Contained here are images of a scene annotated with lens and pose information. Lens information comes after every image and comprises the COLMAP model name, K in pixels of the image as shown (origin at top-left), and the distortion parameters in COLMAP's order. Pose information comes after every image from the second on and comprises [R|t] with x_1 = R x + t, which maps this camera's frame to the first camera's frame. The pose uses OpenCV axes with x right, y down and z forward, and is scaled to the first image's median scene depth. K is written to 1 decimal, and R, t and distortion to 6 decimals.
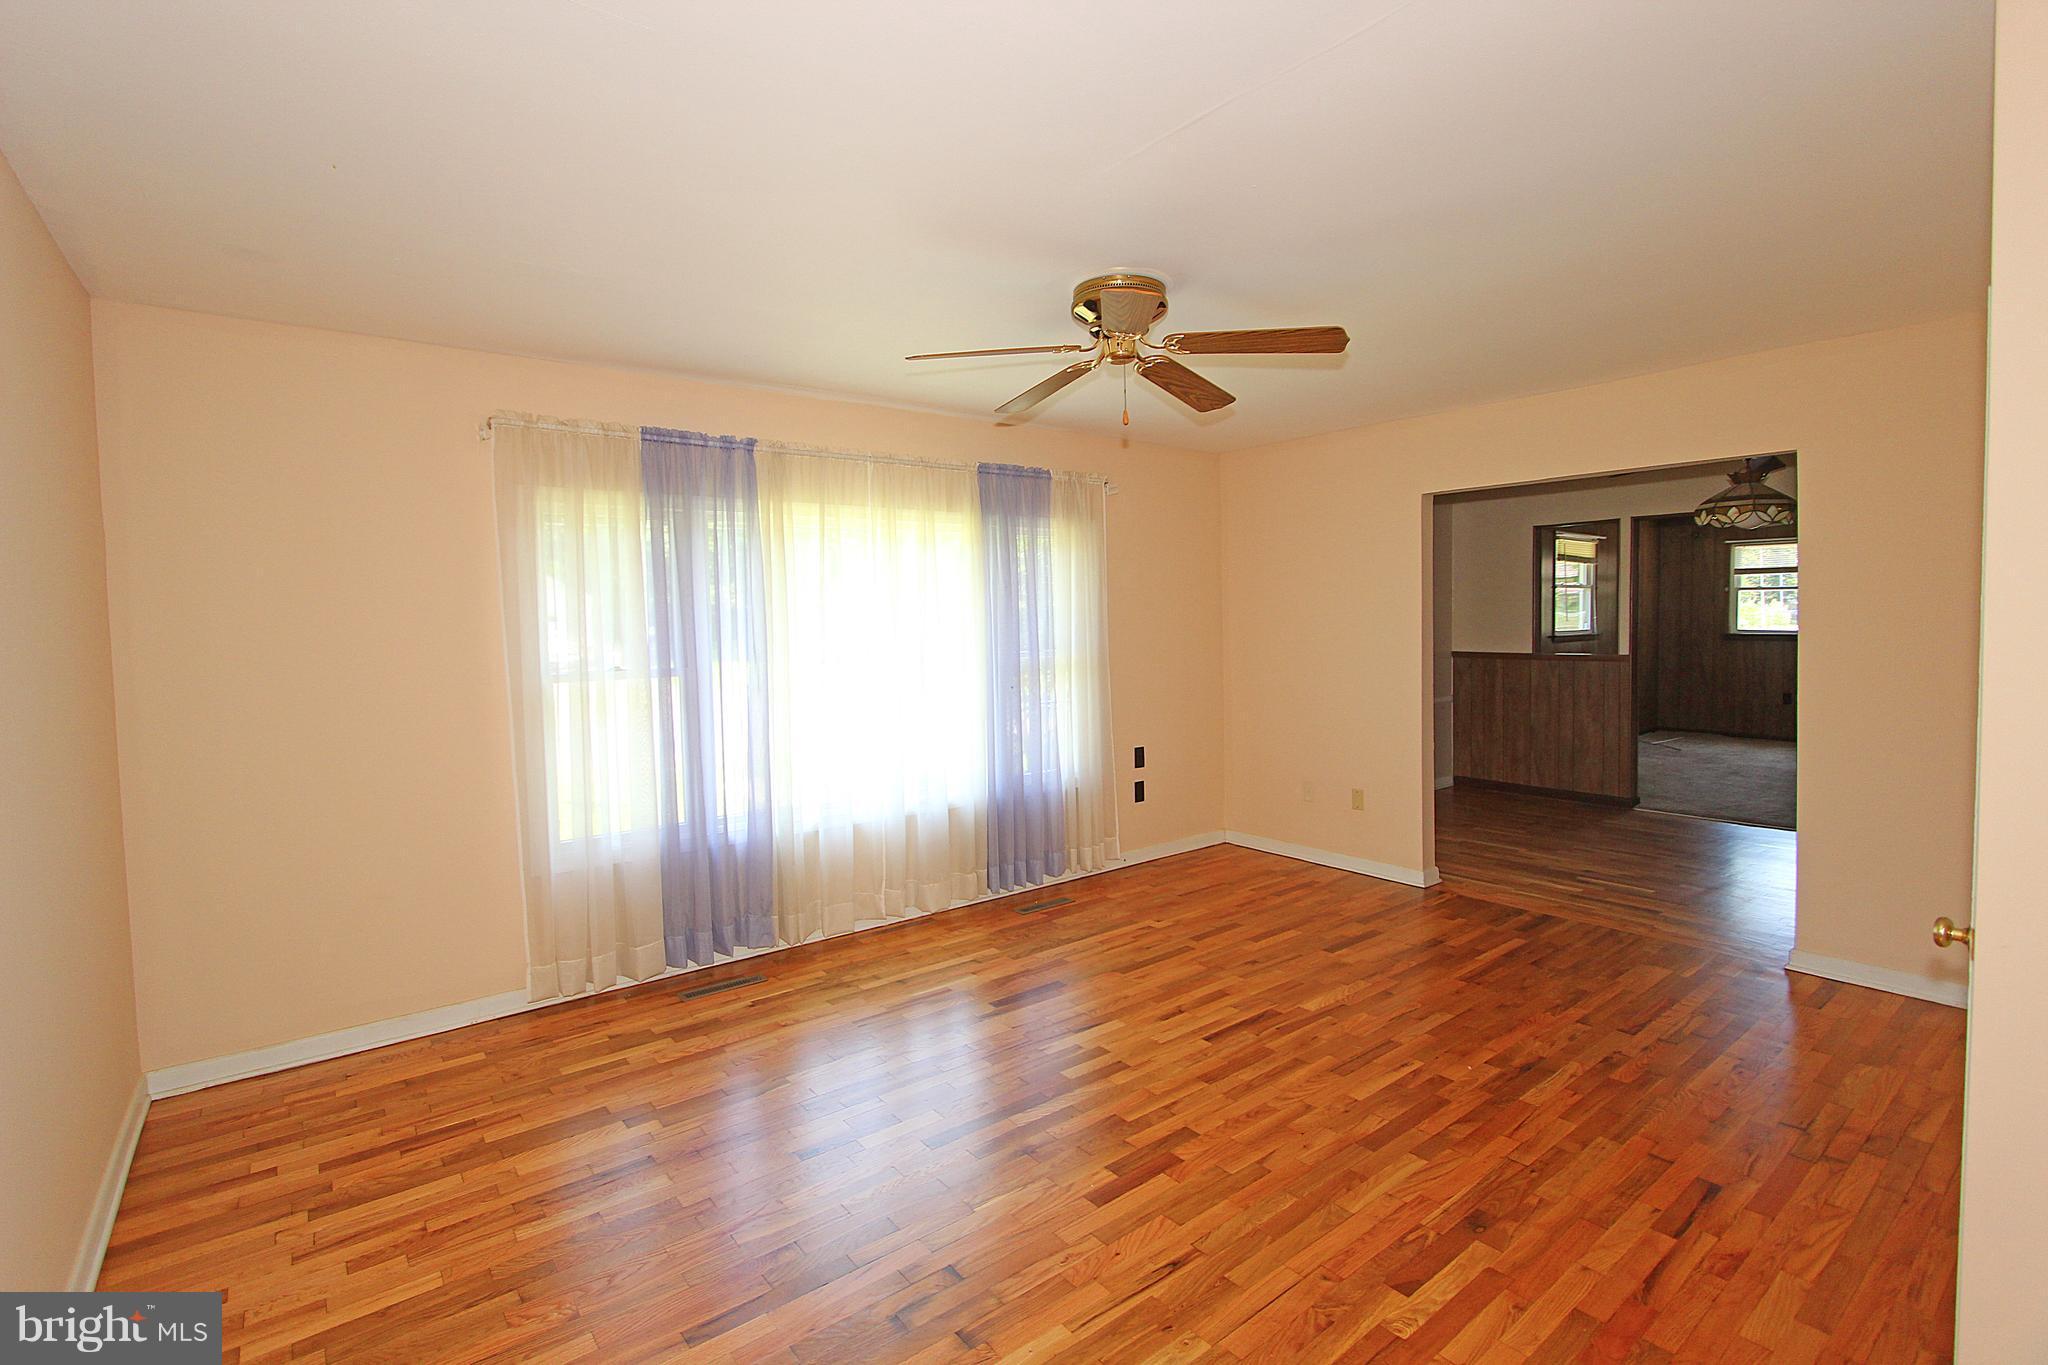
lens RADIAL K [[934.8, 0, 1007.7], [0, 934.8, 659.3], [0, 0, 1]] dist [-0.016048, 0.000541]
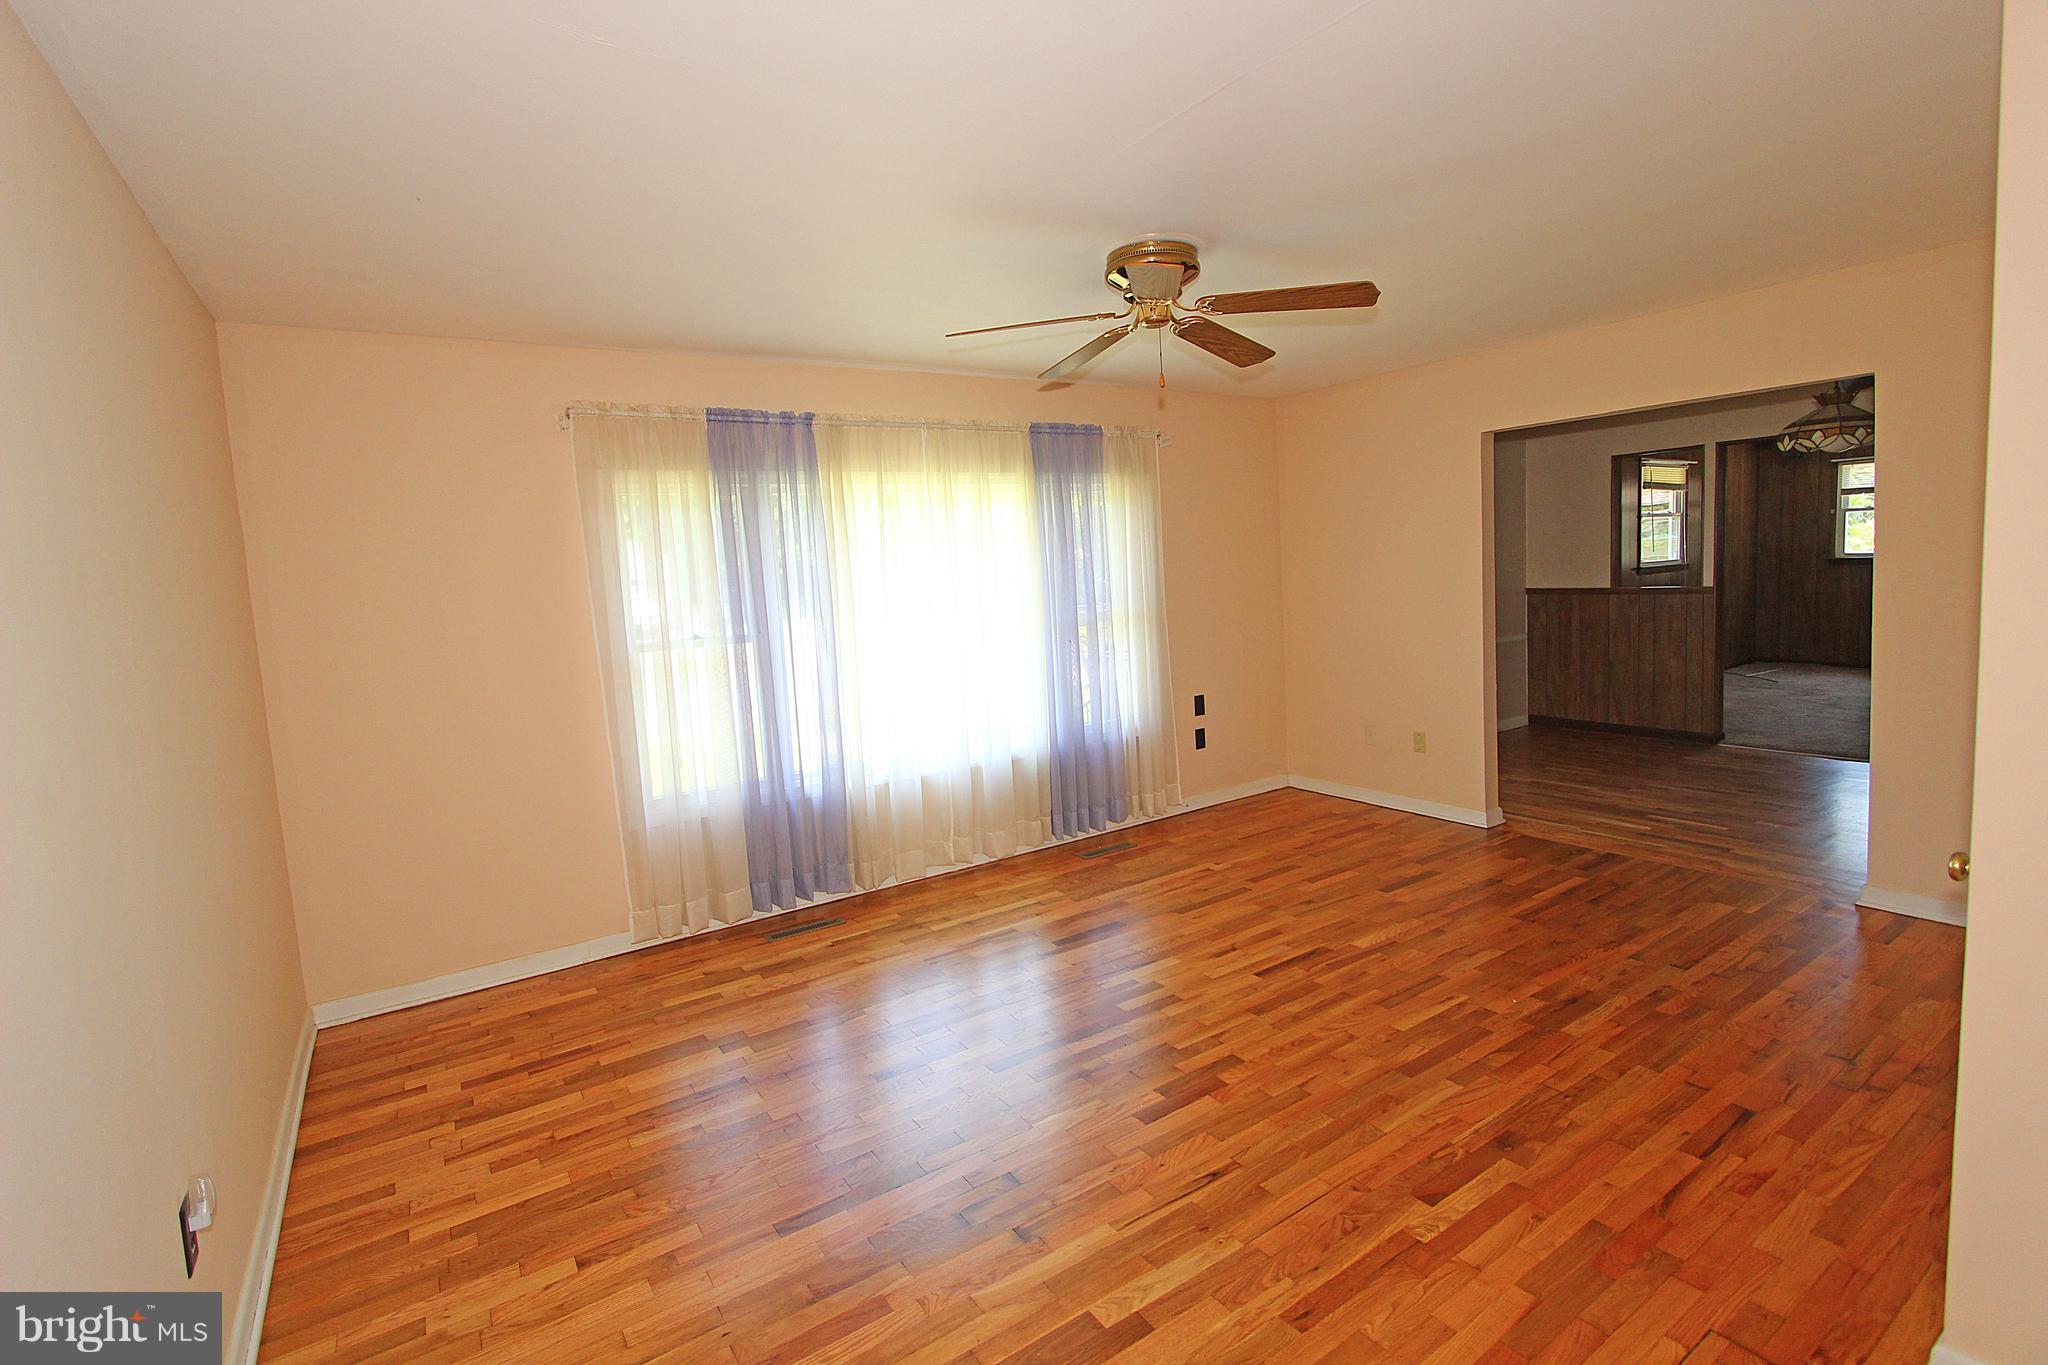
lens RADIAL K [[934.8, 0, 1007.7], [0, 934.8, 659.3], [0, 0, 1]] dist [-0.016048, 0.000541]
pose [[0.996286, -0.028914, -0.081106, 0.030074], [0.033379, 0.997970, 0.054240, -0.013333], [0.079373, -0.056746, 0.995229, -0.048714]]
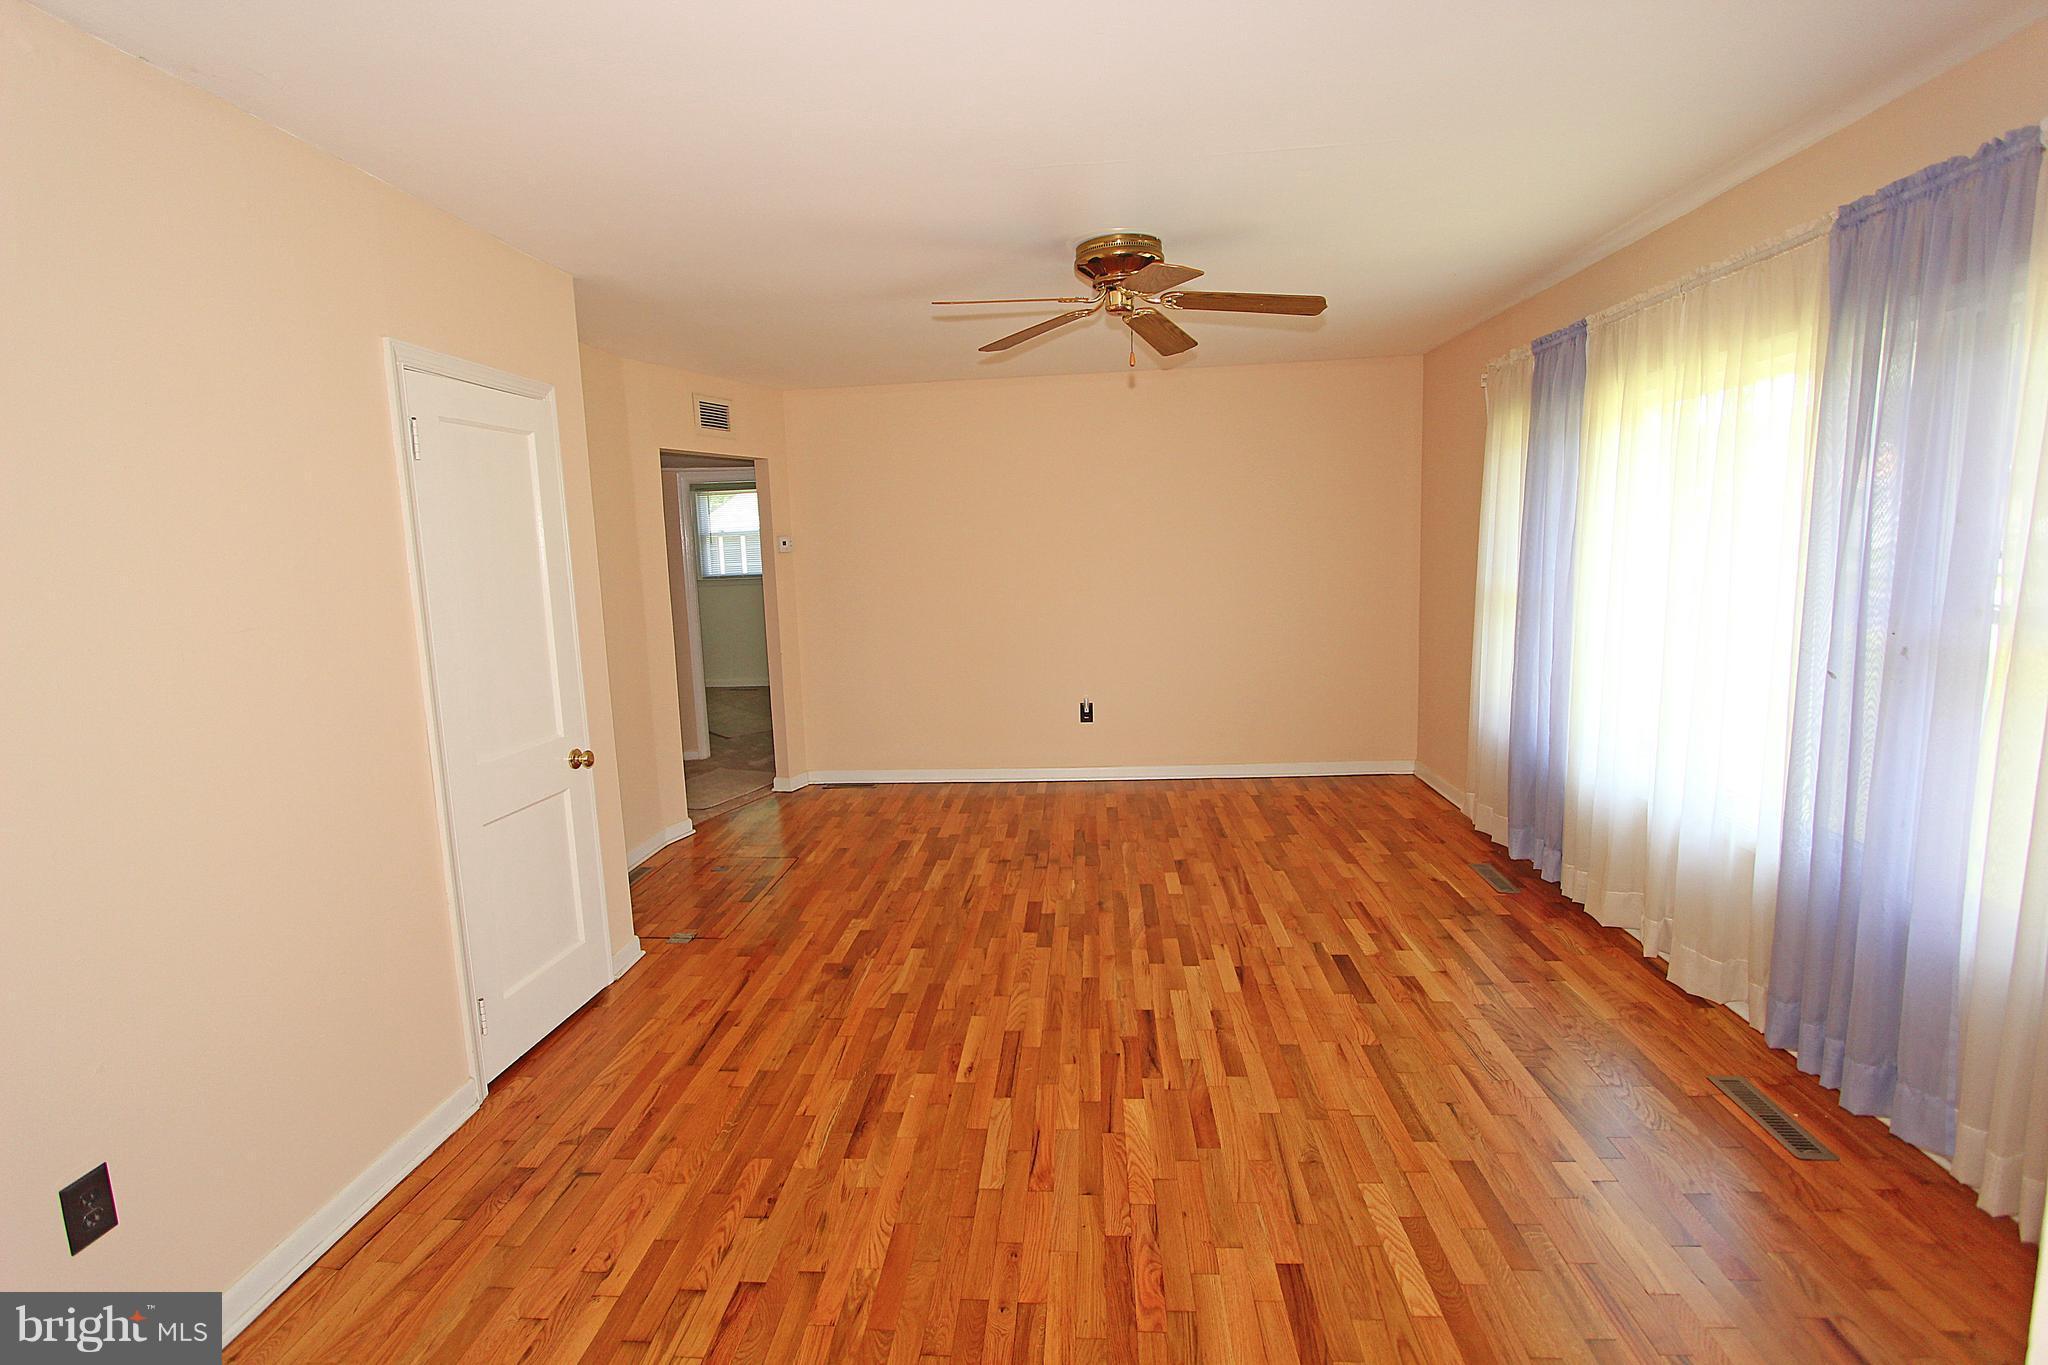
lens RADIAL K [[934.8, 0, 1007.7], [0, 934.8, 659.3], [0, 0, 1]] dist [-0.016048, 0.000541]
pose [[-0.671142, 0.138355, -0.728303, 0.982352], [0.019071, 0.985327, 0.169607, -0.102030], [0.741083, 0.099941, -0.663933, 1.552338]]
